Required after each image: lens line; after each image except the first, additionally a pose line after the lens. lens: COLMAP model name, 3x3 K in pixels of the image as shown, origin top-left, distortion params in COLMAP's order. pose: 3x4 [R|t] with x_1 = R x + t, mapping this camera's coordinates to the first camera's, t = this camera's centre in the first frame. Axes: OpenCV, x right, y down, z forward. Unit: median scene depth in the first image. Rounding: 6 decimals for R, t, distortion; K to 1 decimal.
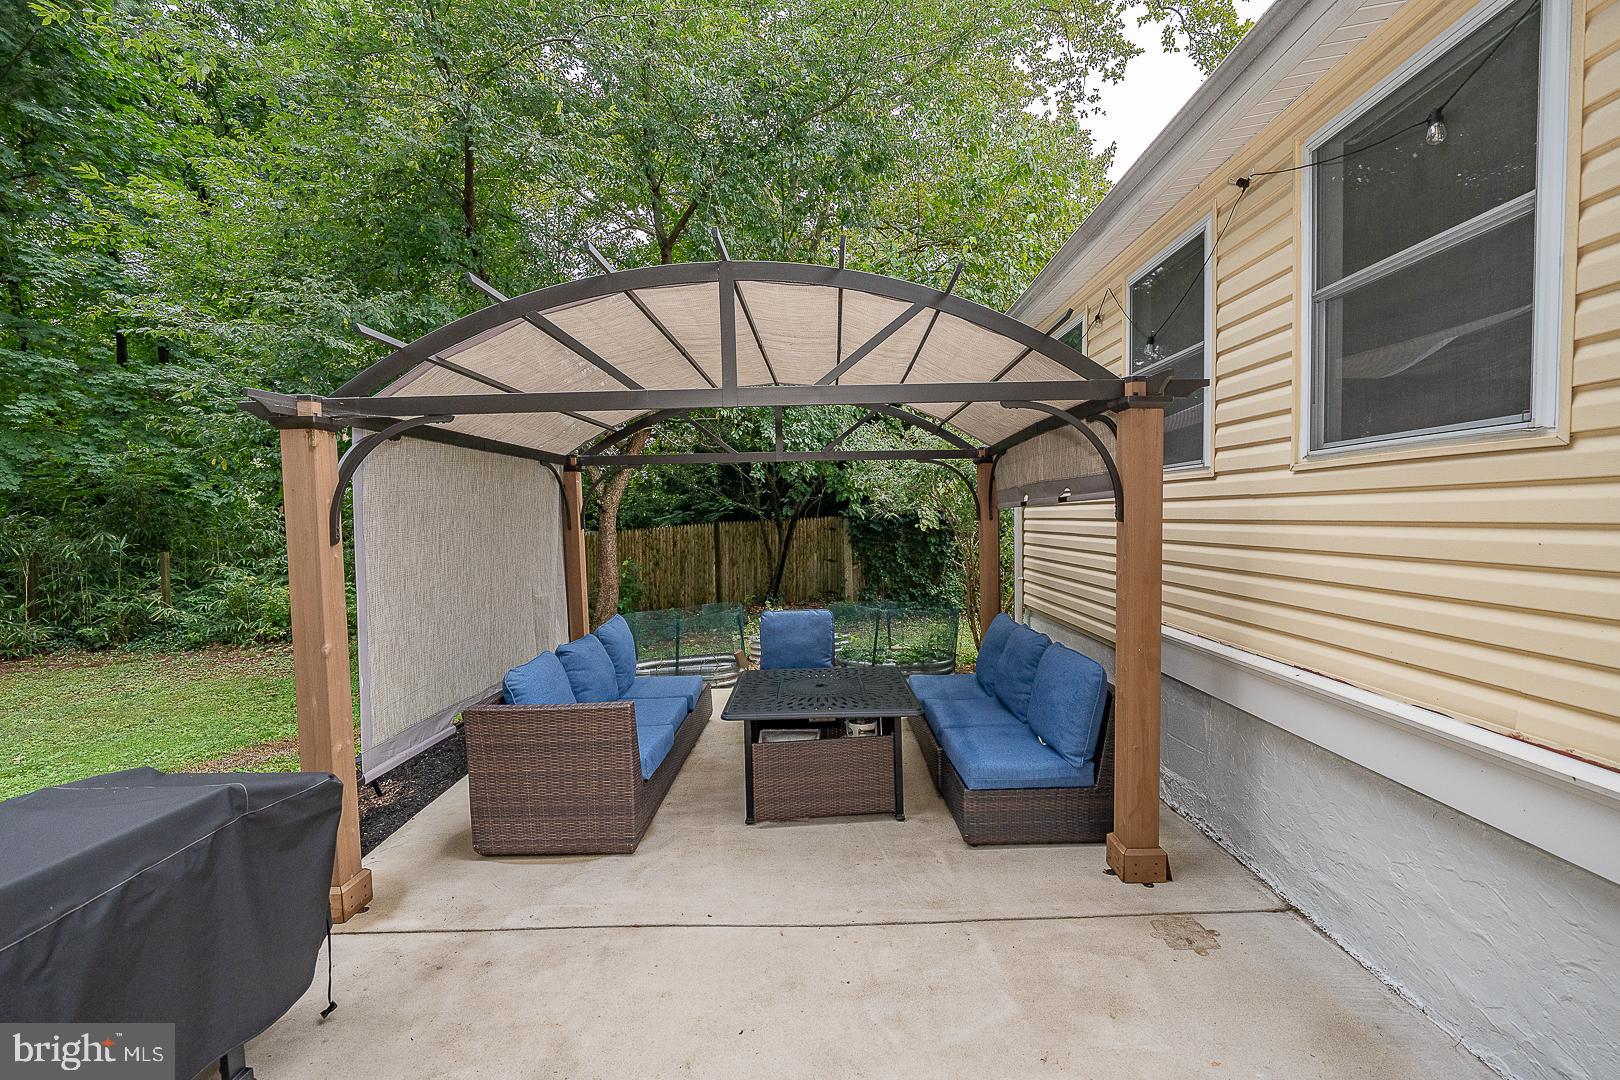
lens RADIAL K [[703.3, 0, 811.1], [0, 703.3, 538.8], [0, 0, 1]] dist [0.002257, -0.000176]
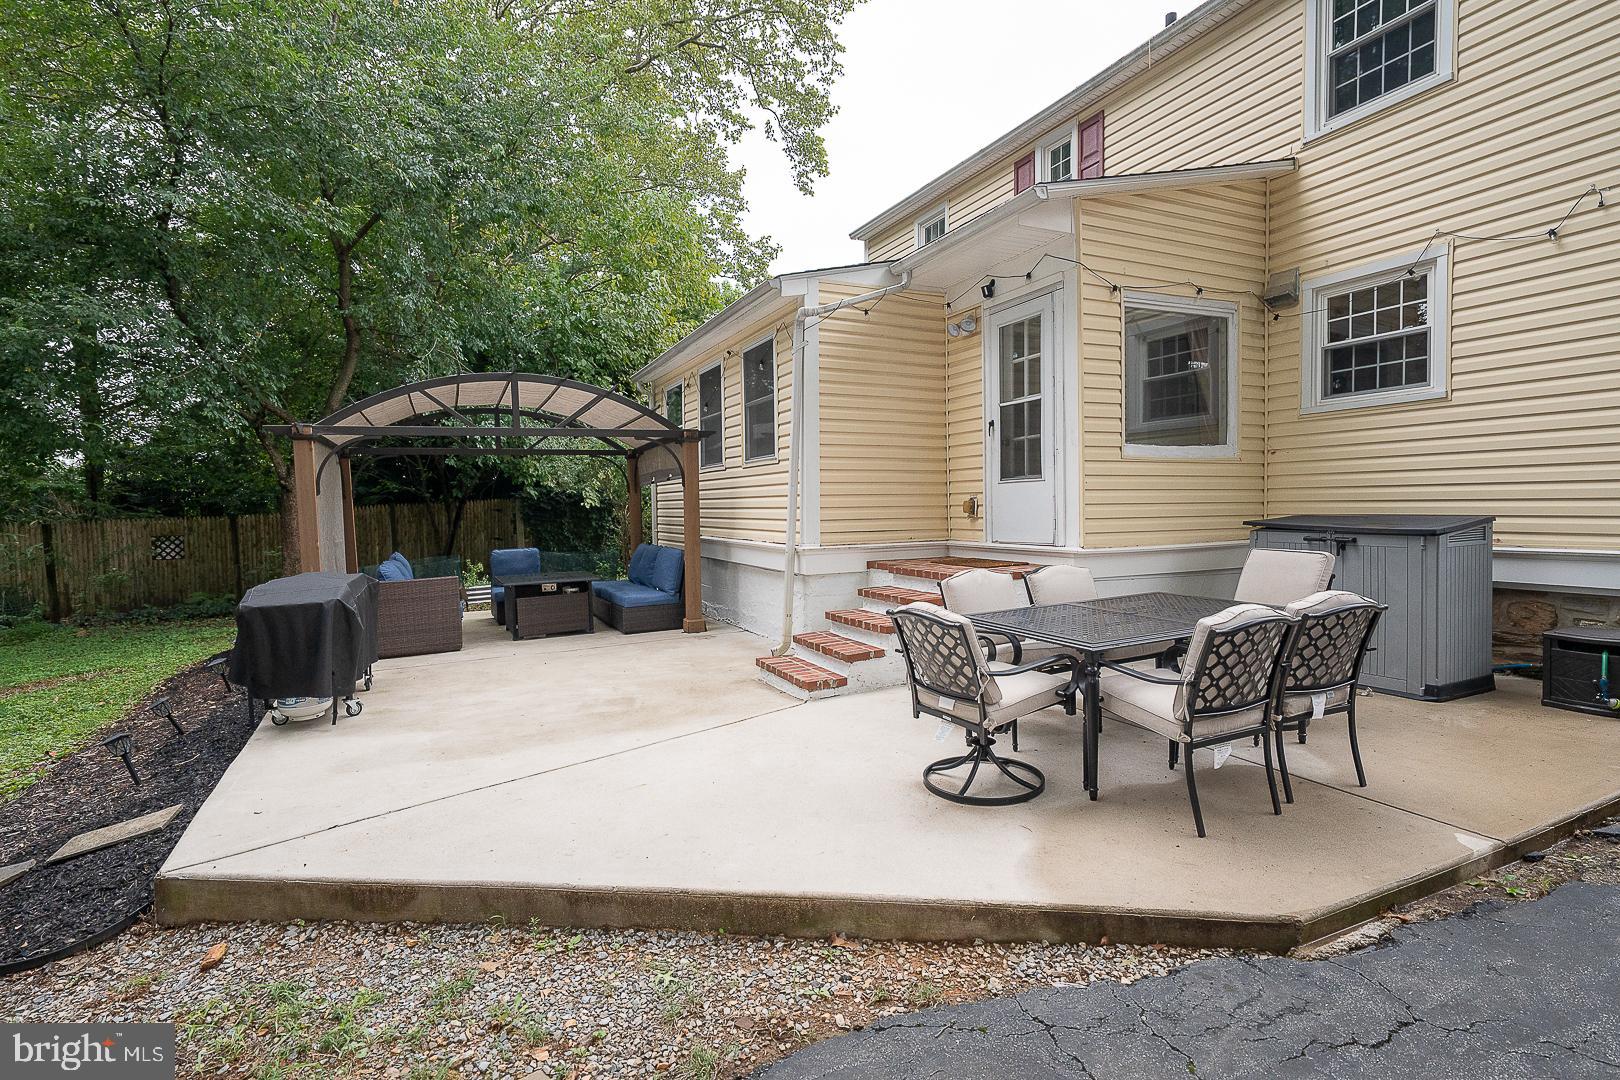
lens RADIAL K [[796.6, 0, 809.7], [0, 796.6, 535.5], [0, 0, 1]] dist [0.024269, 0.000158]
pose [[0.900856, -0.020755, 0.433621, -0.106645], [0.019994, 0.999780, 0.006315, 0.038060], [-0.433657, 0.002981, 0.901073, -0.482222]]
